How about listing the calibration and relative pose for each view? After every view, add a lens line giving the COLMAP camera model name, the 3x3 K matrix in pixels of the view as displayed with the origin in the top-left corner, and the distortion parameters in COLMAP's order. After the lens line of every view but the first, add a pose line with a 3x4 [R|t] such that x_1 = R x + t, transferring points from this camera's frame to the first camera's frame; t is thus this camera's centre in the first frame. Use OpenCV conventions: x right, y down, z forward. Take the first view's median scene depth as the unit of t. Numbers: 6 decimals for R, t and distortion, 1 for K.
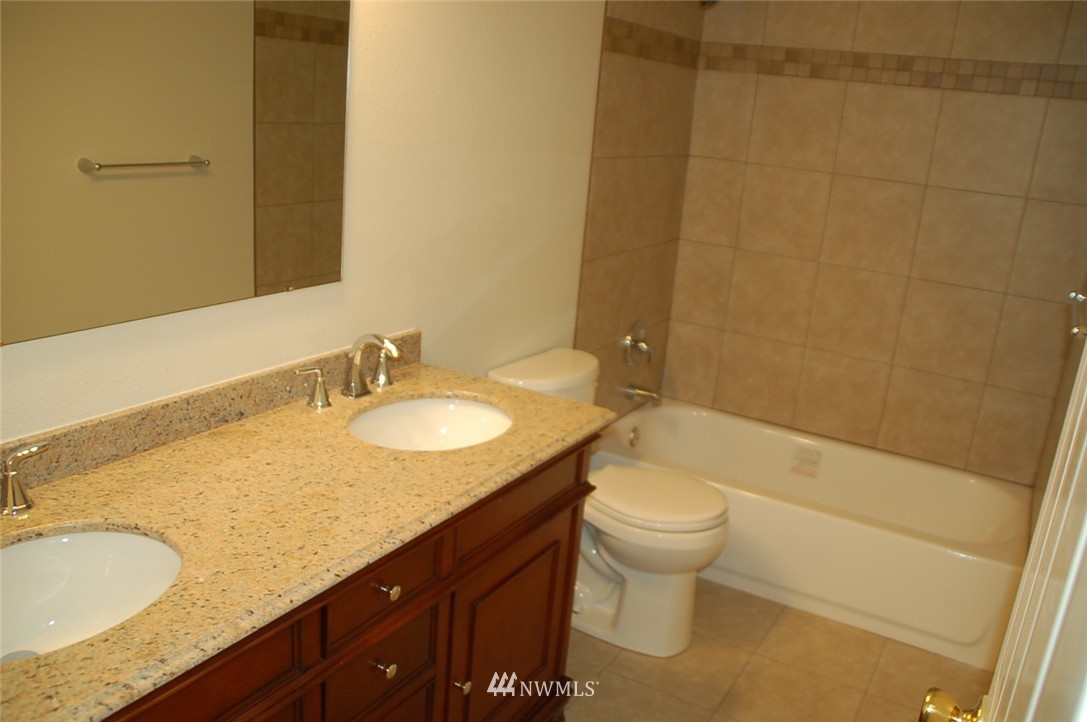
lens RADIAL K [[843.9, 0, 547.2], [0, 843.9, 366.3], [0, 0, 1]] dist [-0.168391, 0.119098]
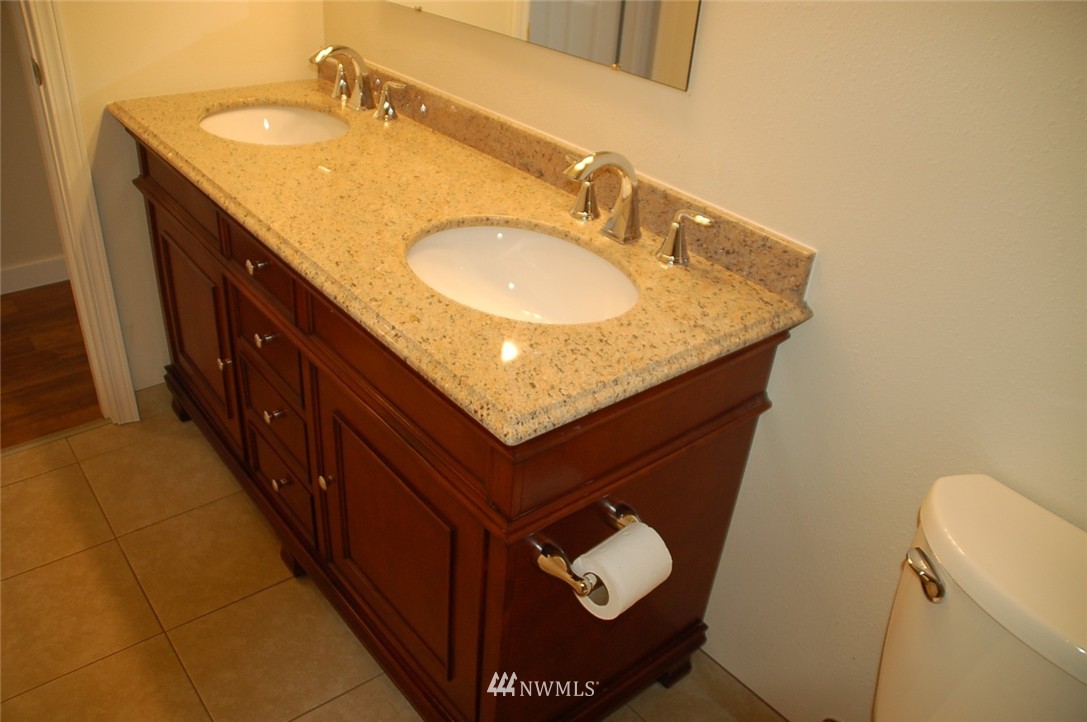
lens RADIAL K [[843.9, 0, 547.2], [0, 843.9, 366.3], [0, 0, 1]] dist [-0.168391, 0.119098]
pose [[-0.337624, 0.397139, -0.853400, 0.561975], [-0.365919, 0.779949, 0.507723, -0.271898], [0.867245, 0.483695, -0.118009, 1.272447]]
